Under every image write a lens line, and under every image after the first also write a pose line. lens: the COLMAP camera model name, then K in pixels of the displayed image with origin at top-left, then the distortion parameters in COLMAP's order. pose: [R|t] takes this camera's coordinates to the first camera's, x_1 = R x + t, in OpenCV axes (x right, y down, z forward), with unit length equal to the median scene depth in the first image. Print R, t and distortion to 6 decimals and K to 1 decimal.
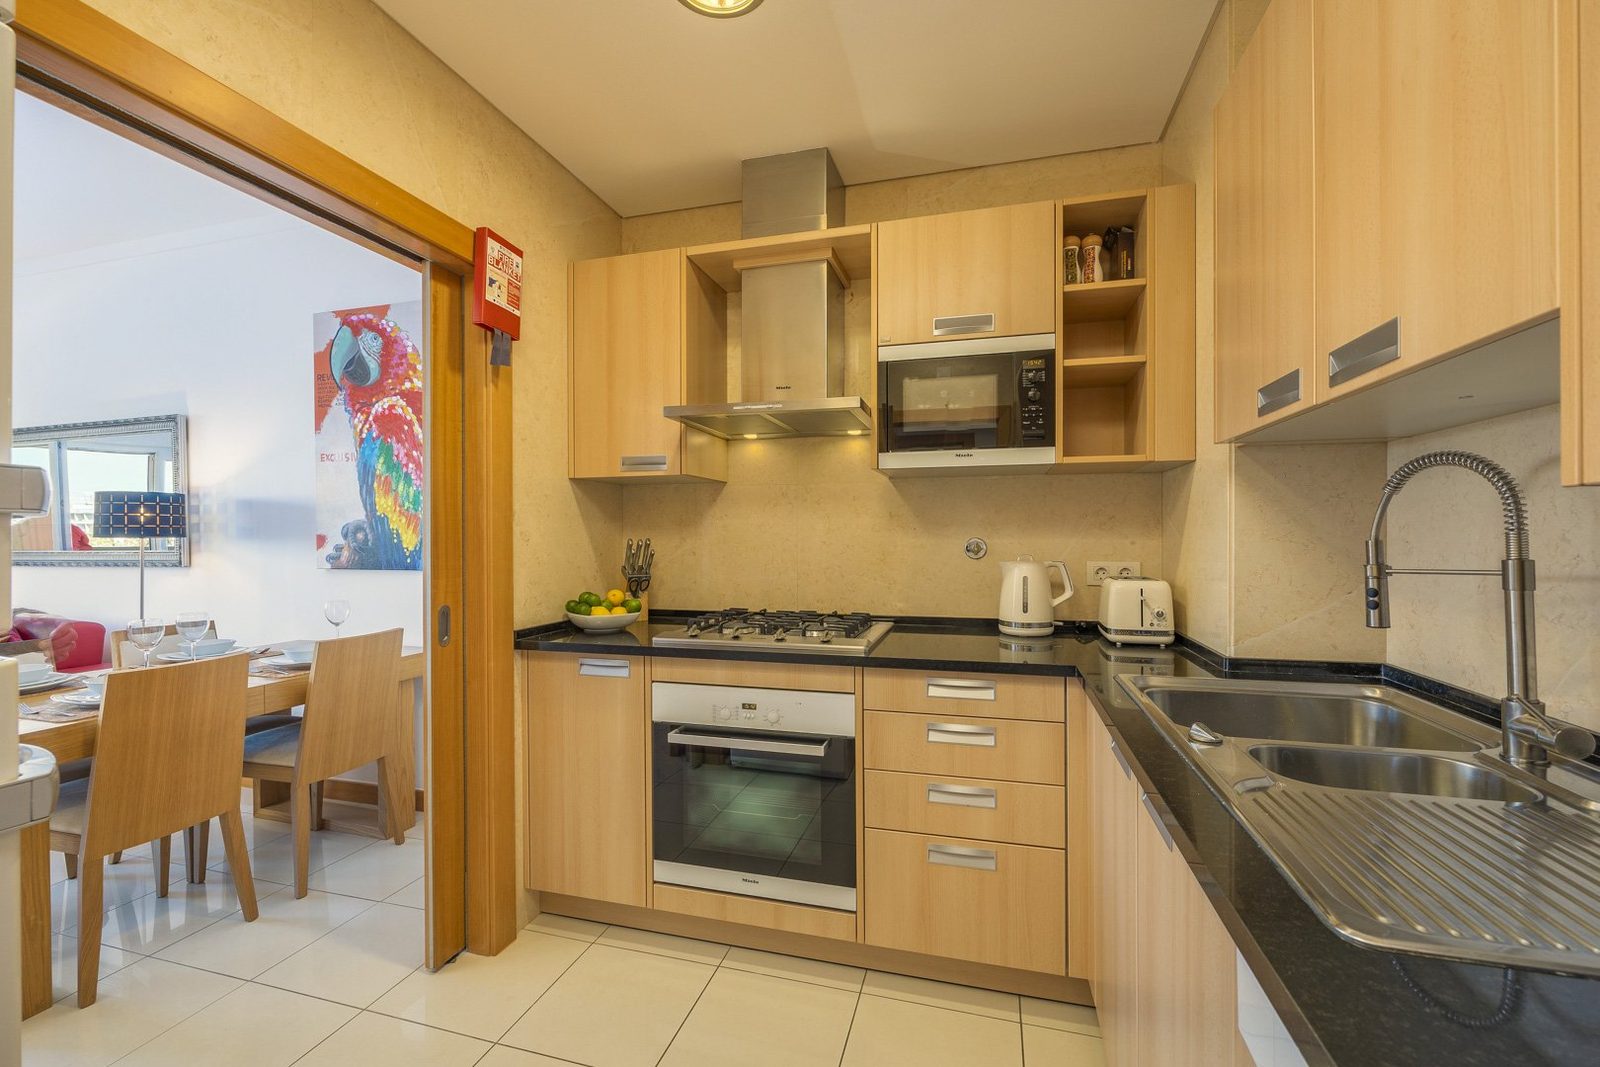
lens RADIAL K [[651.2, 0, 806.7], [0, 651.2, 538.3], [0, 0, 1]] dist [0.000738, -0.001787]
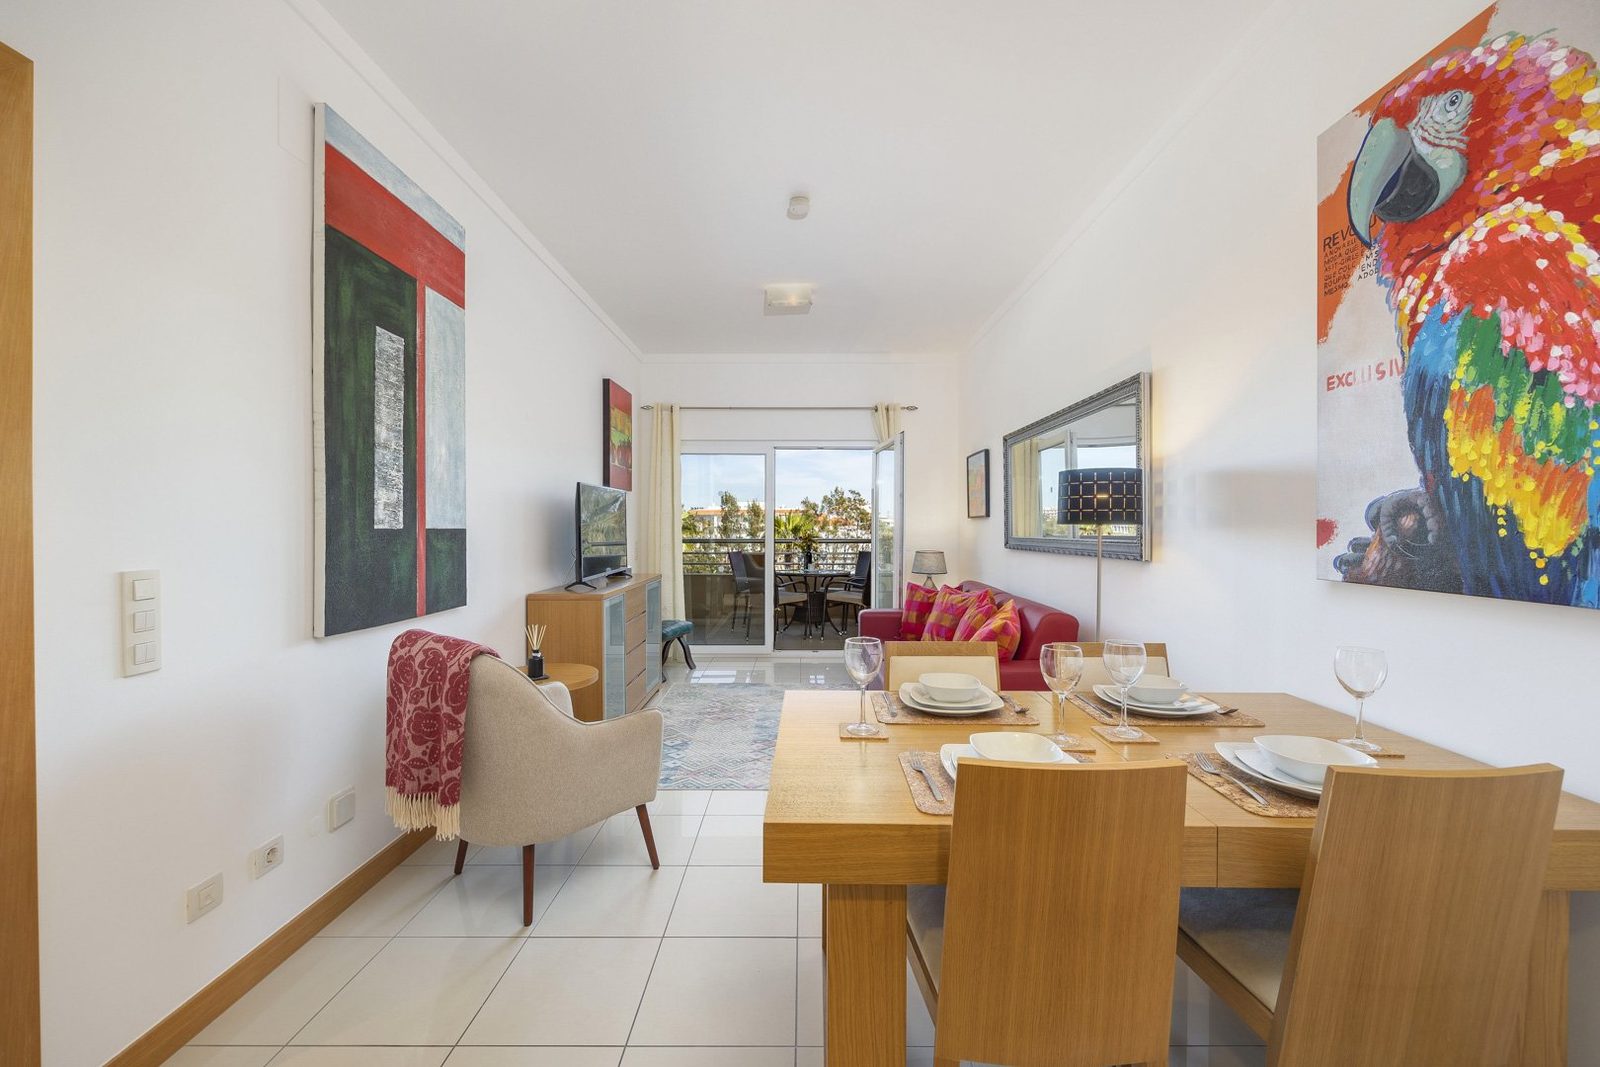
lens RADIAL K [[651.2, 0, 800.9], [0, 651.2, 535.2], [0, 0, 1]] dist [0.000738, -0.001787]
pose [[0.269730, 0.016244, -0.962799, -0.332981], [-0.003441, 0.999868, 0.015905, 0.000315], [0.962930, -0.000977, 0.269750, 0.419235]]
